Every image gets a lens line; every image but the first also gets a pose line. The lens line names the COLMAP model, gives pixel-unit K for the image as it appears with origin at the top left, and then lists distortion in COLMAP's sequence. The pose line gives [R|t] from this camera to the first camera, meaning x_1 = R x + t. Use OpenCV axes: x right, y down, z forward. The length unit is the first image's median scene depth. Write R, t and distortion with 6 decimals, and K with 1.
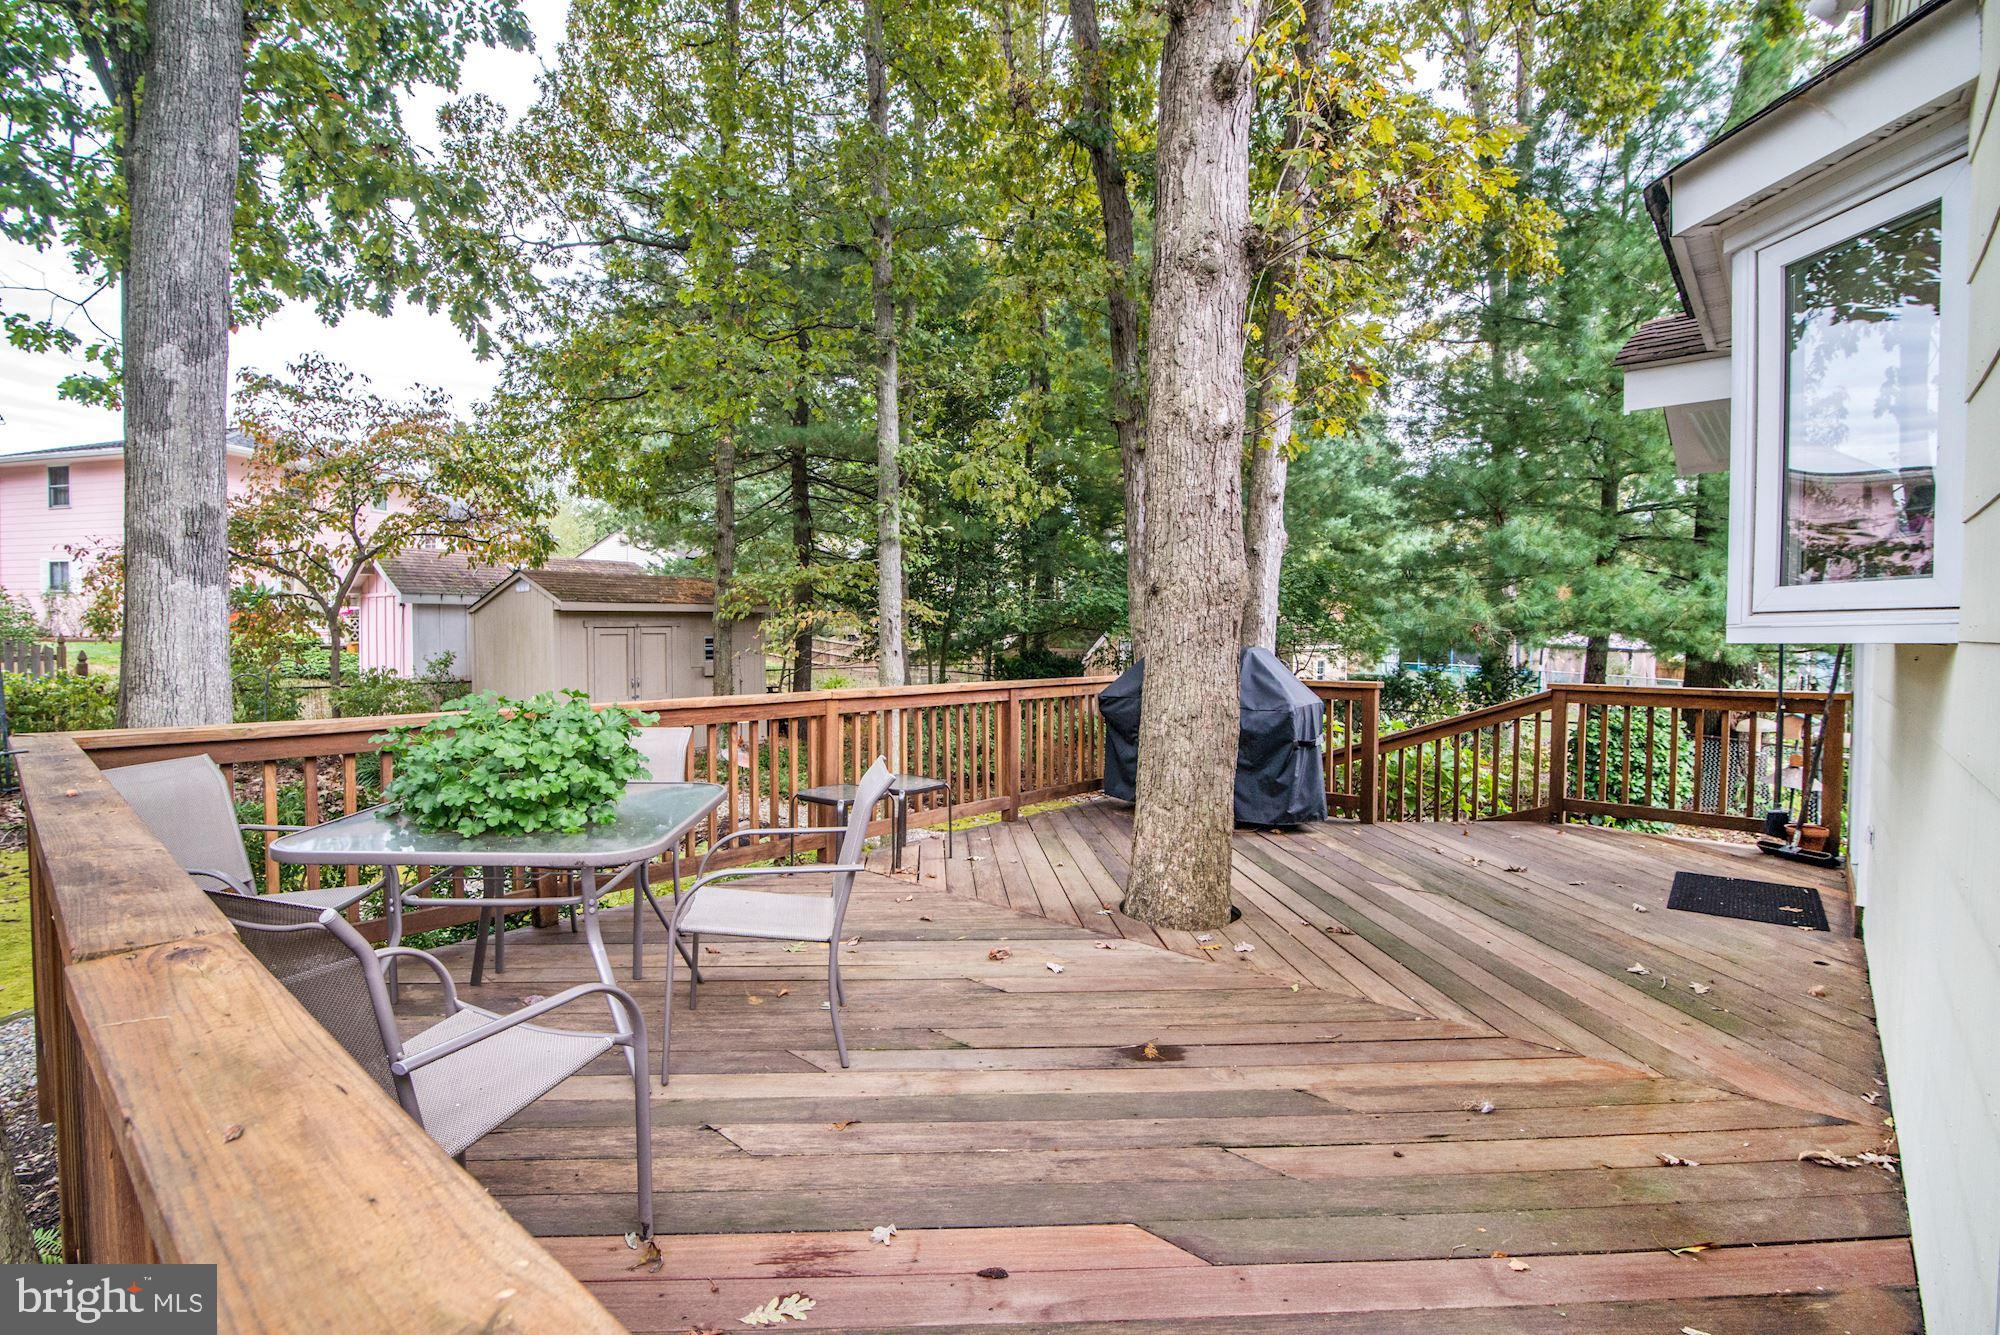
lens RADIAL K [[931.4, 0, 965.8], [0, 931.4, 668.6], [0, 0, 1]] dist [-0.001370, 0.001041]
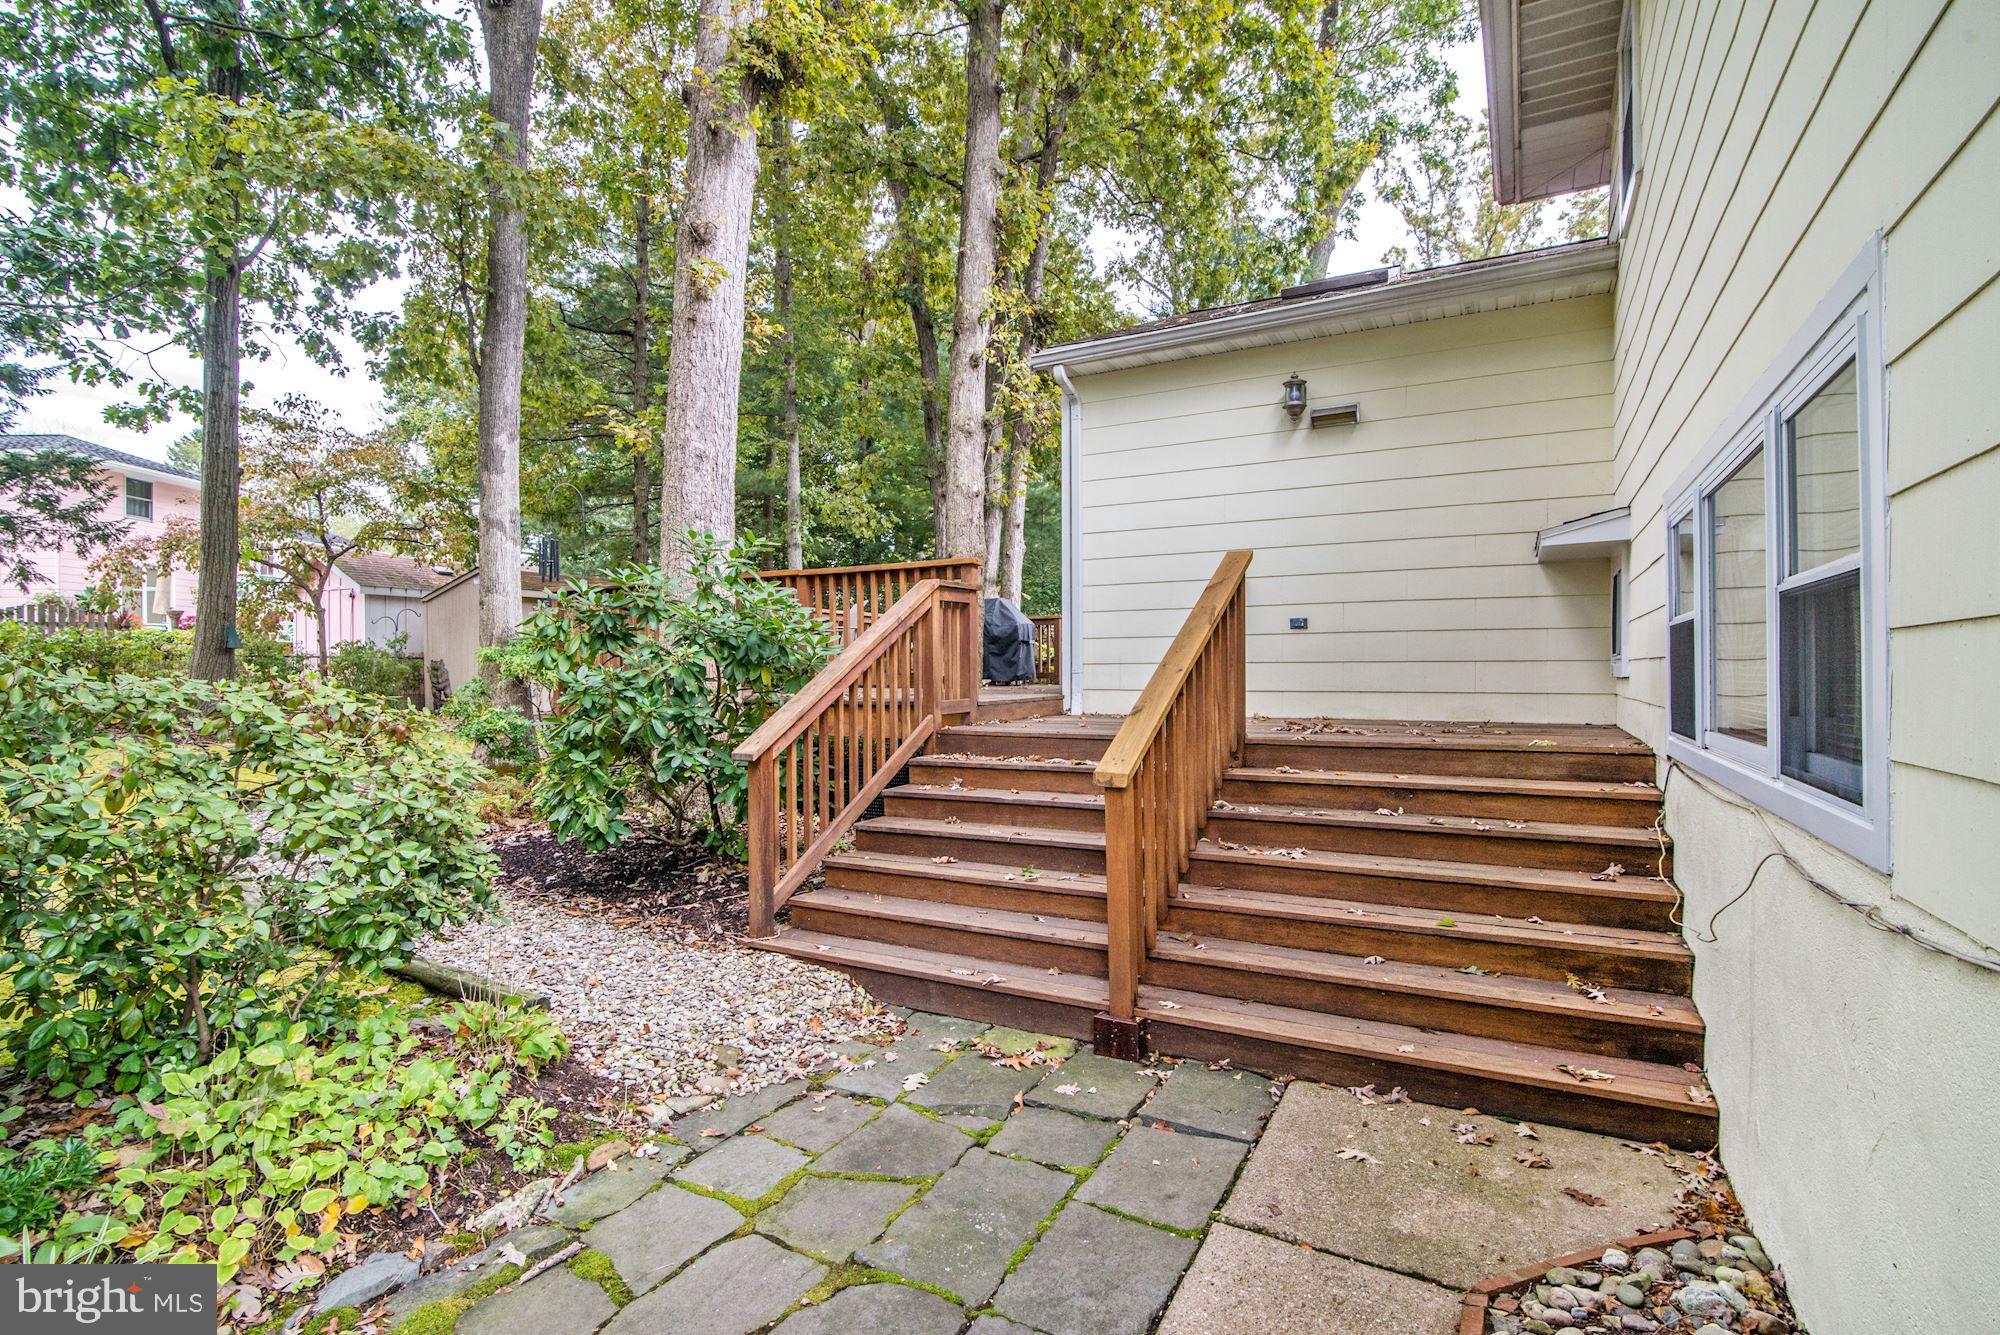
lens RADIAL K [[955.6, 0, 1000.0], [0, 955.6, 667.5], [0, 0, 1]] dist [-0.000435, -0.000419]
pose [[0.971165, -0.003759, 0.238378, -0.108104], [0.014139, 0.999024, -0.041850, 0.125432], [-0.237988, 0.044014, 0.970270, -0.580842]]
